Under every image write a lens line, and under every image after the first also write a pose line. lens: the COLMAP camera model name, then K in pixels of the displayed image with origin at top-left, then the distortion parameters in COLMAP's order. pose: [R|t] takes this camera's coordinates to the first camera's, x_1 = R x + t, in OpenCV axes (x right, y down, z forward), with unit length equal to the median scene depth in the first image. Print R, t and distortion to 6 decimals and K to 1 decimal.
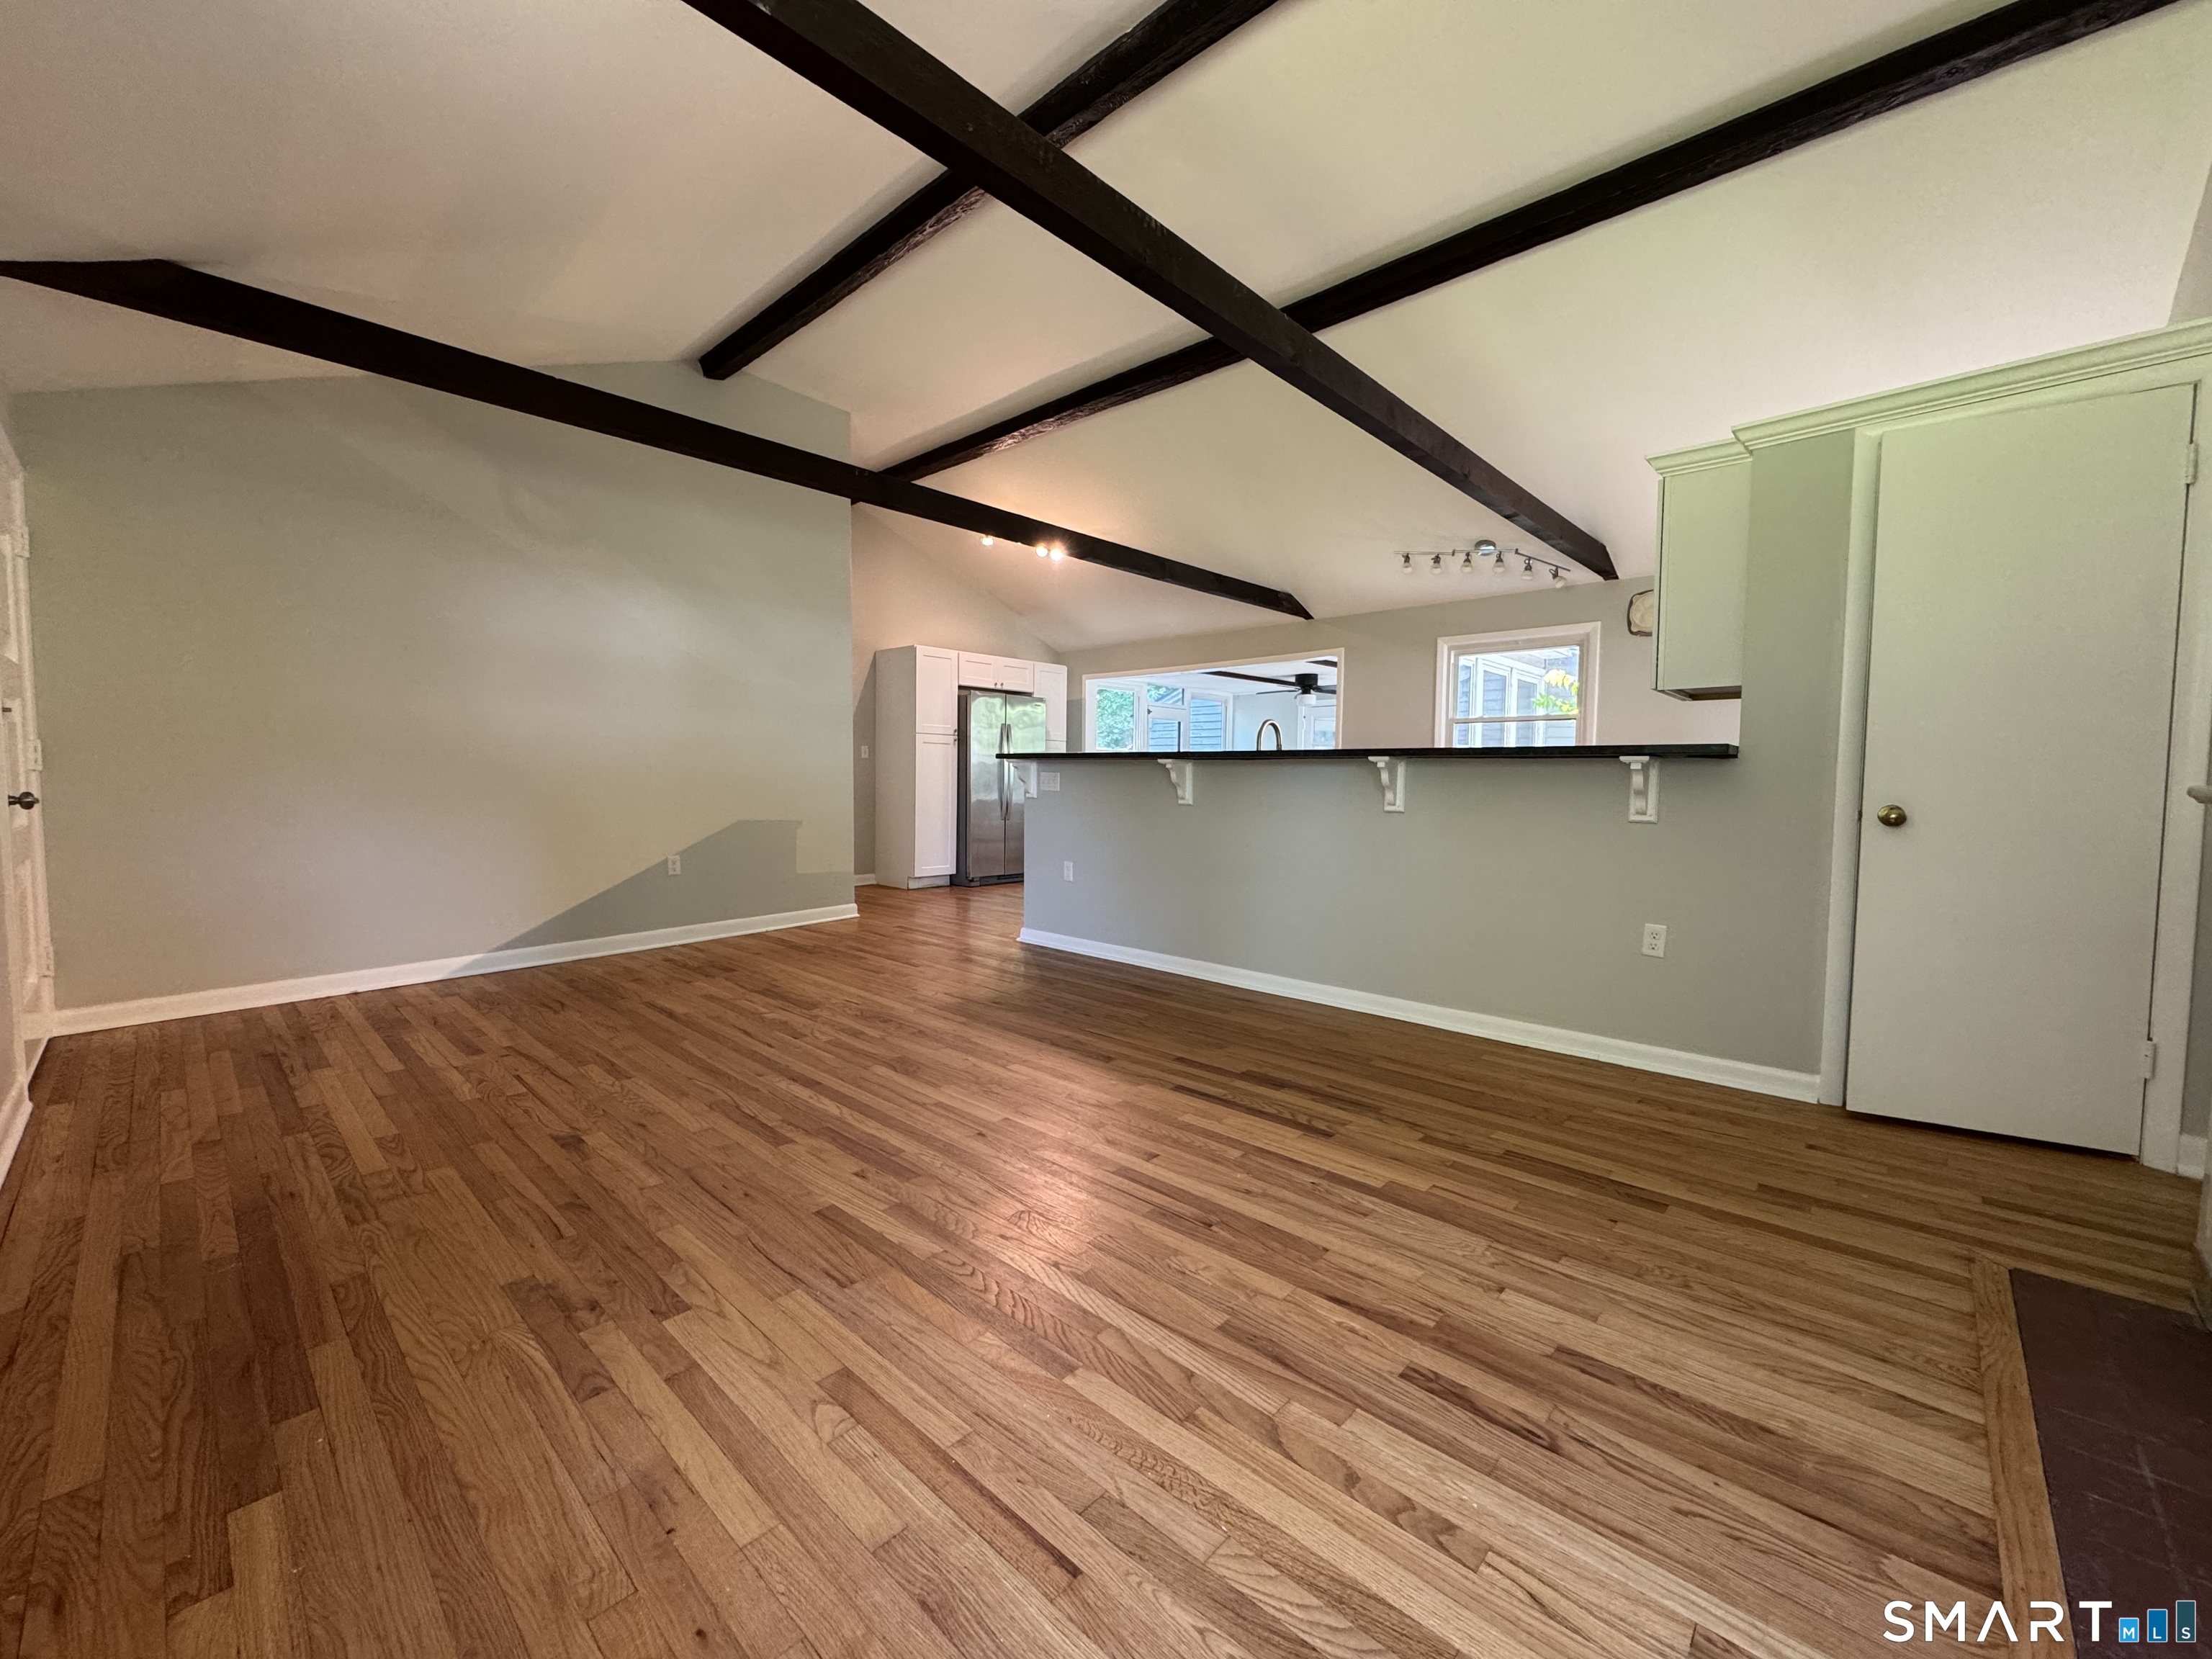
lens RADIAL K [[878.0, 0, 1106.0], [0, 878.0, 829.5], [0, 0, 1]] dist [-0.005545, -0.000242]
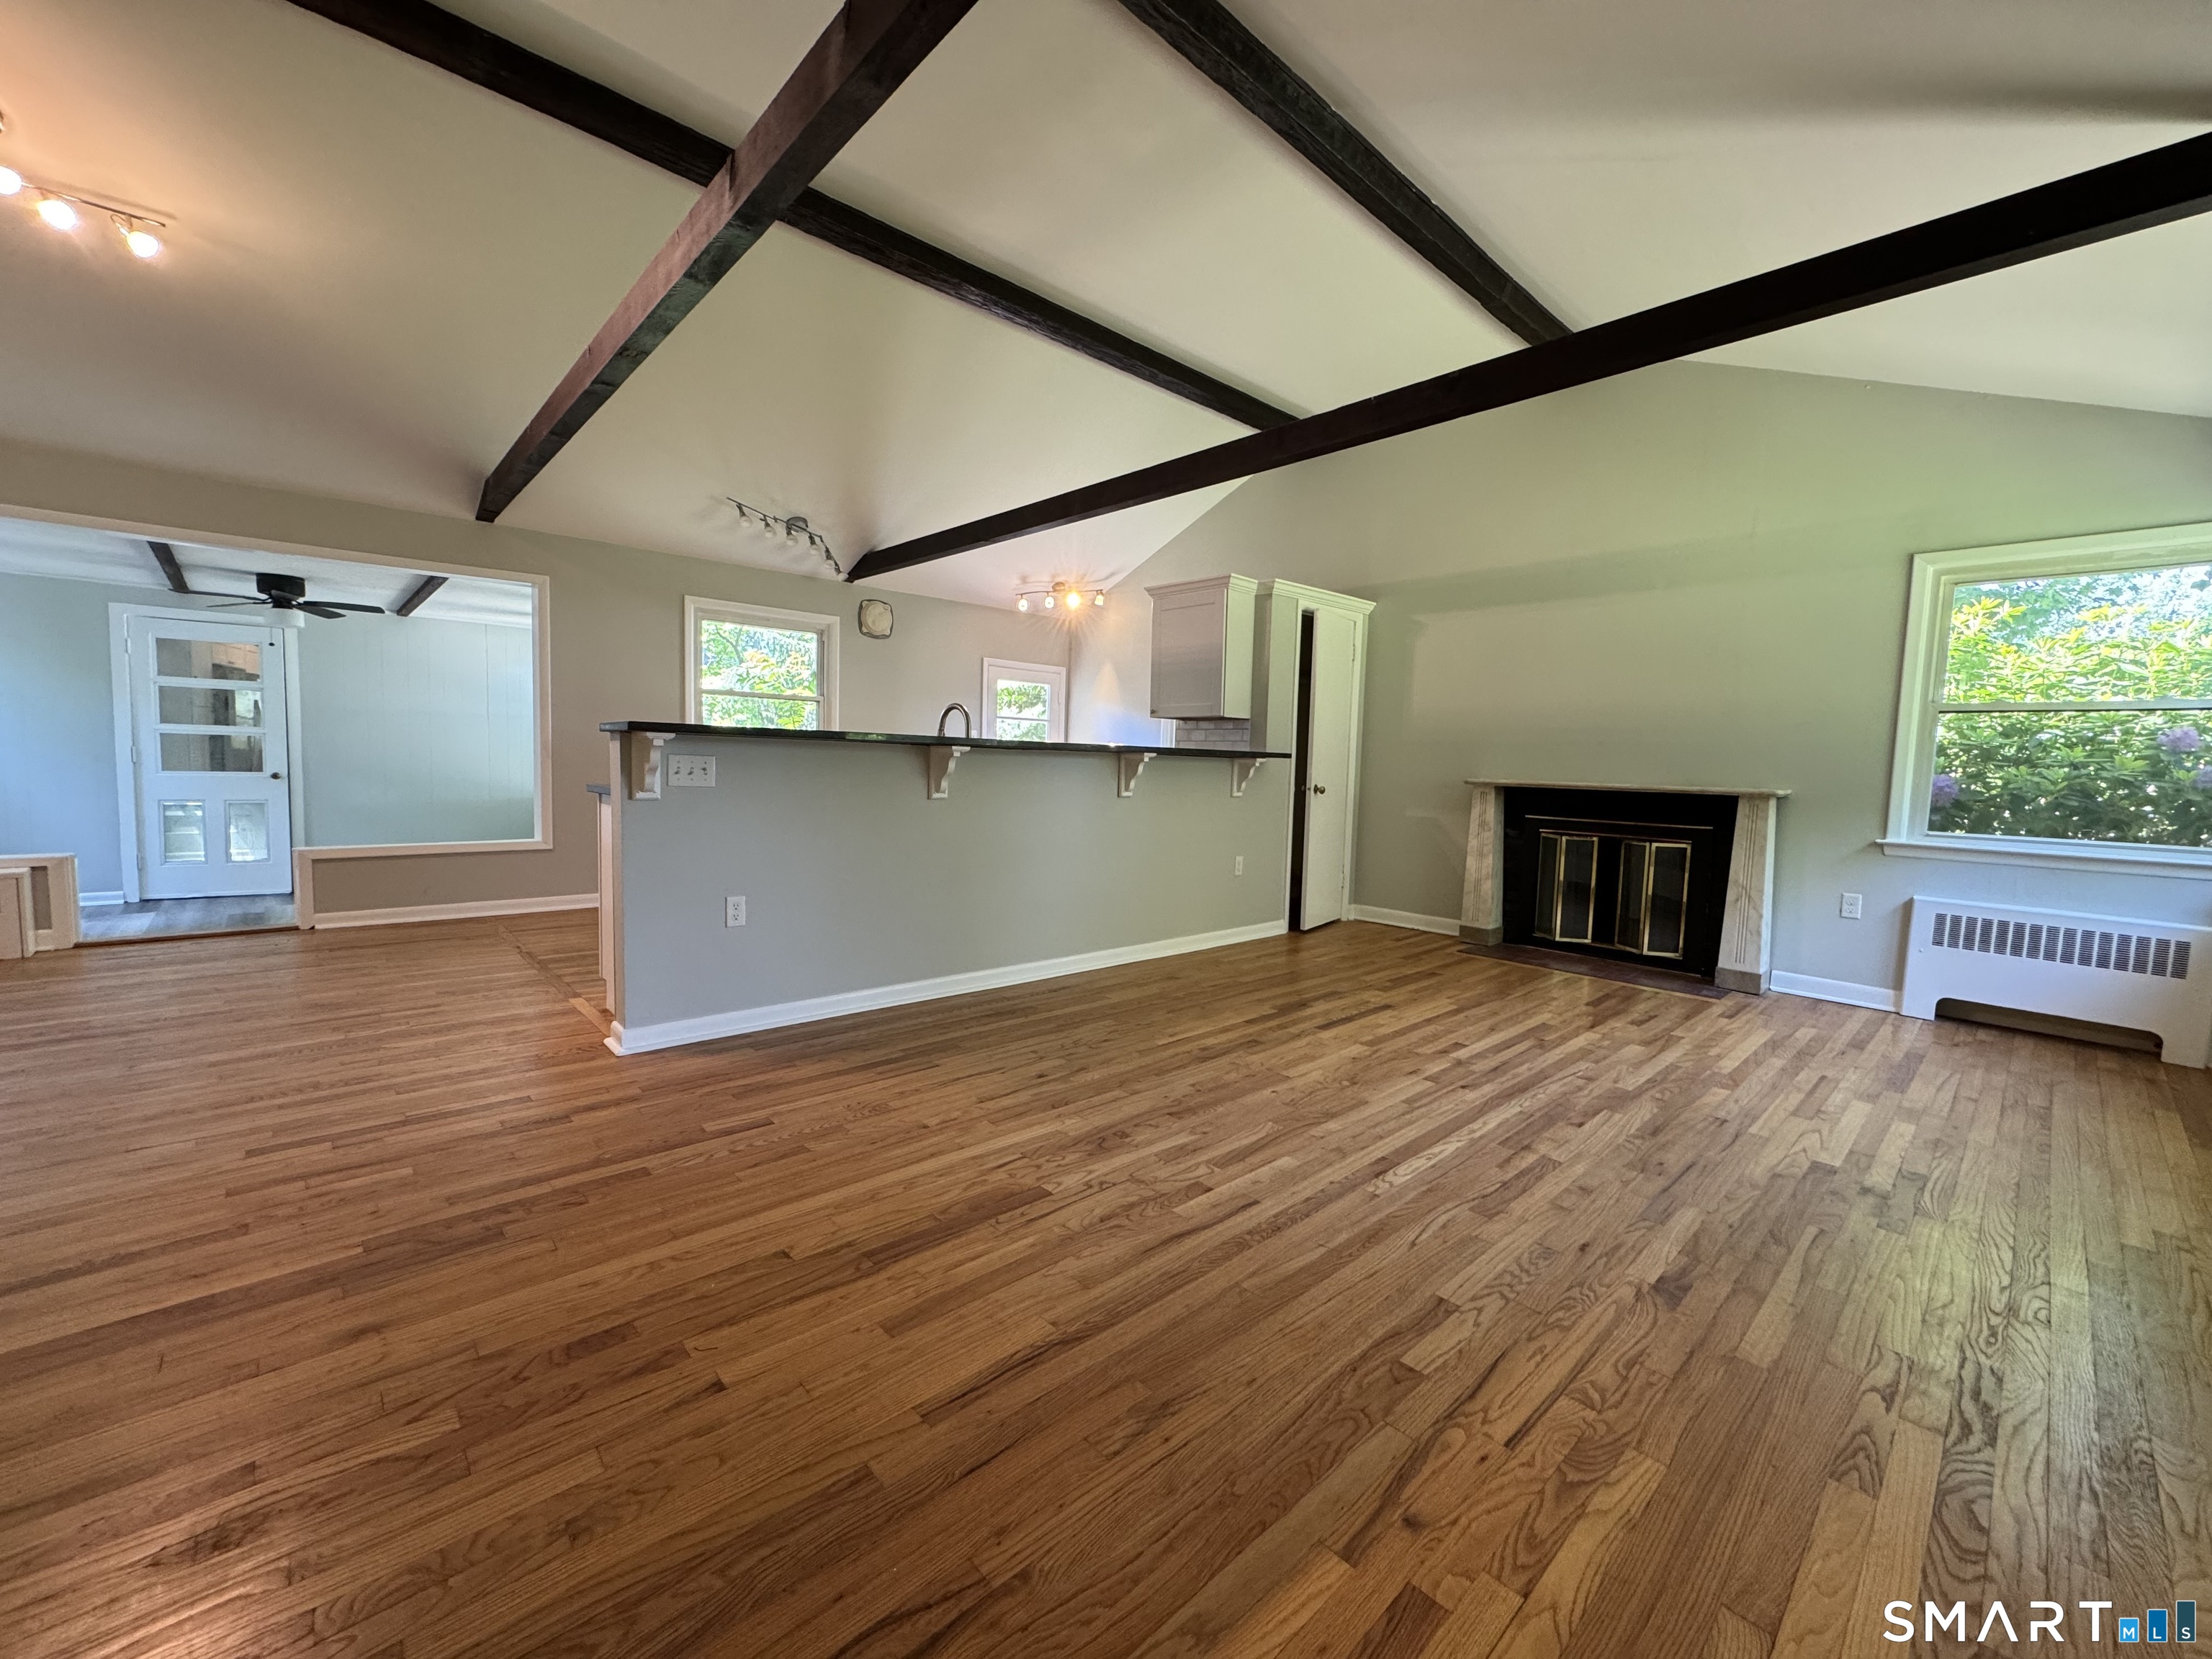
lens RADIAL K [[881.7, 0, 1109.4], [0, 881.7, 830.4], [0, 0, 1]] dist [-0.002019, -0.000100]
pose [[0.076058, -0.085964, 0.993391, -1.163185], [0.033210, 0.995942, 0.083642, -0.099629], [-0.996550, 0.026629, 0.078604, 1.199149]]
